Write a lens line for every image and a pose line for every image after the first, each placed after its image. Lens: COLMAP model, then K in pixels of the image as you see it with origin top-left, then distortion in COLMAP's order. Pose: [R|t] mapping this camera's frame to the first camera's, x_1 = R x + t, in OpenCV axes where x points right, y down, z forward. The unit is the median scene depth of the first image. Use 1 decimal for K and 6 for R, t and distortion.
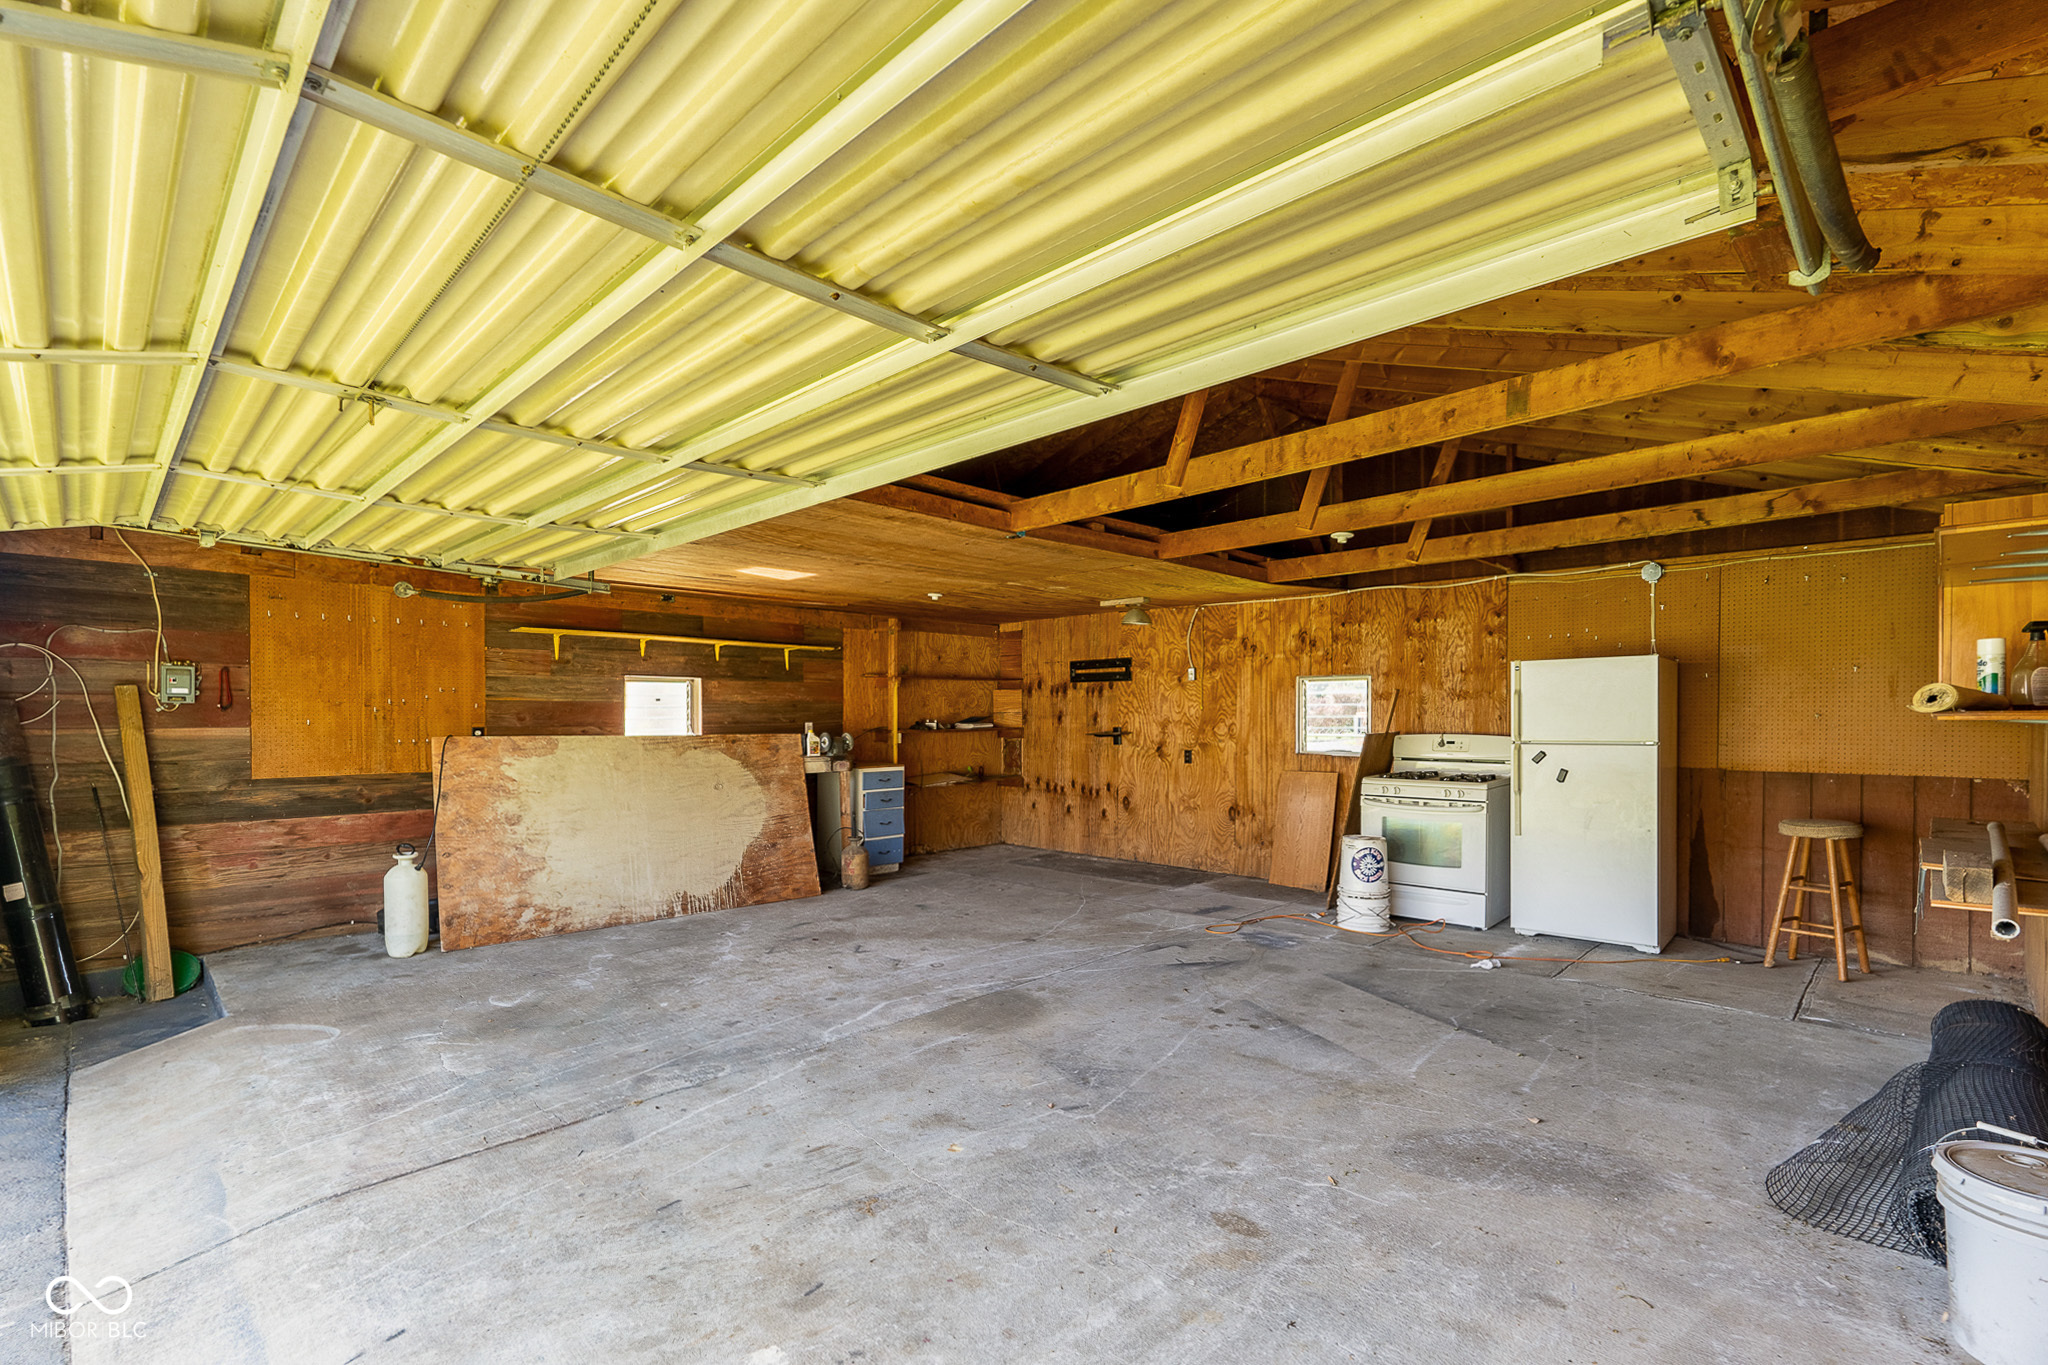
lens RADIAL K [[935.7, 0, 1014.0], [0, 935.7, 736.3], [0, 0, 1]] dist [0.000809, 0.000433]
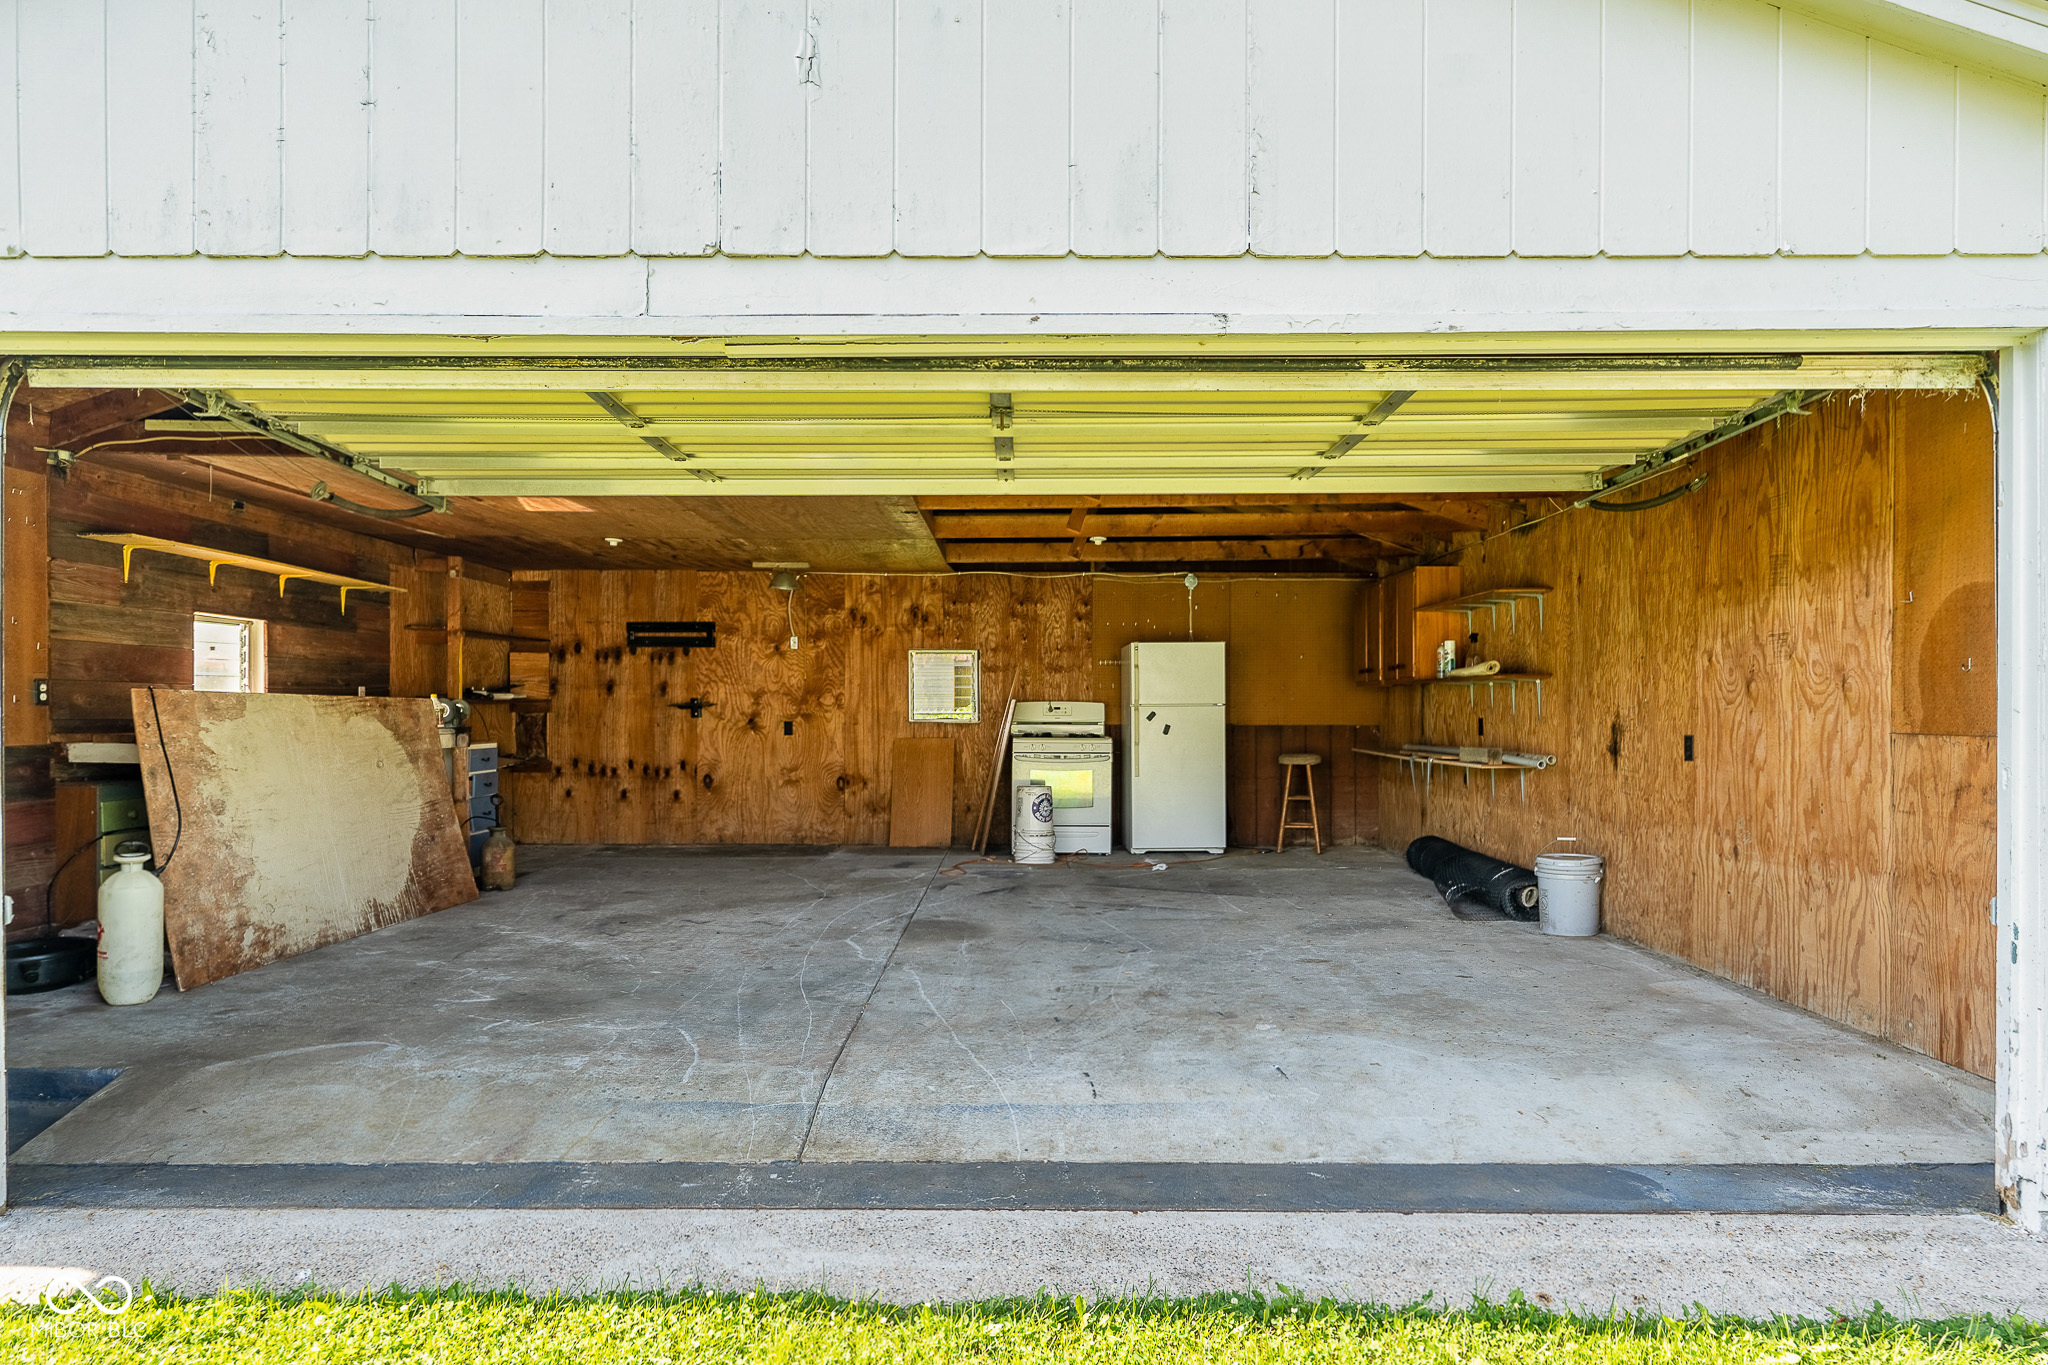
lens RADIAL K [[1242.8, 0, 1025.4], [0, 1242.8, 728.7], [0, 0, 1]] dist [0.008733, 0.001810]
pose [[0.709655, -0.008499, 0.704498, -0.603243], [0.013371, 0.999910, -0.001406, 0.030457], [-0.704422, 0.010418, 0.709705, -0.089065]]
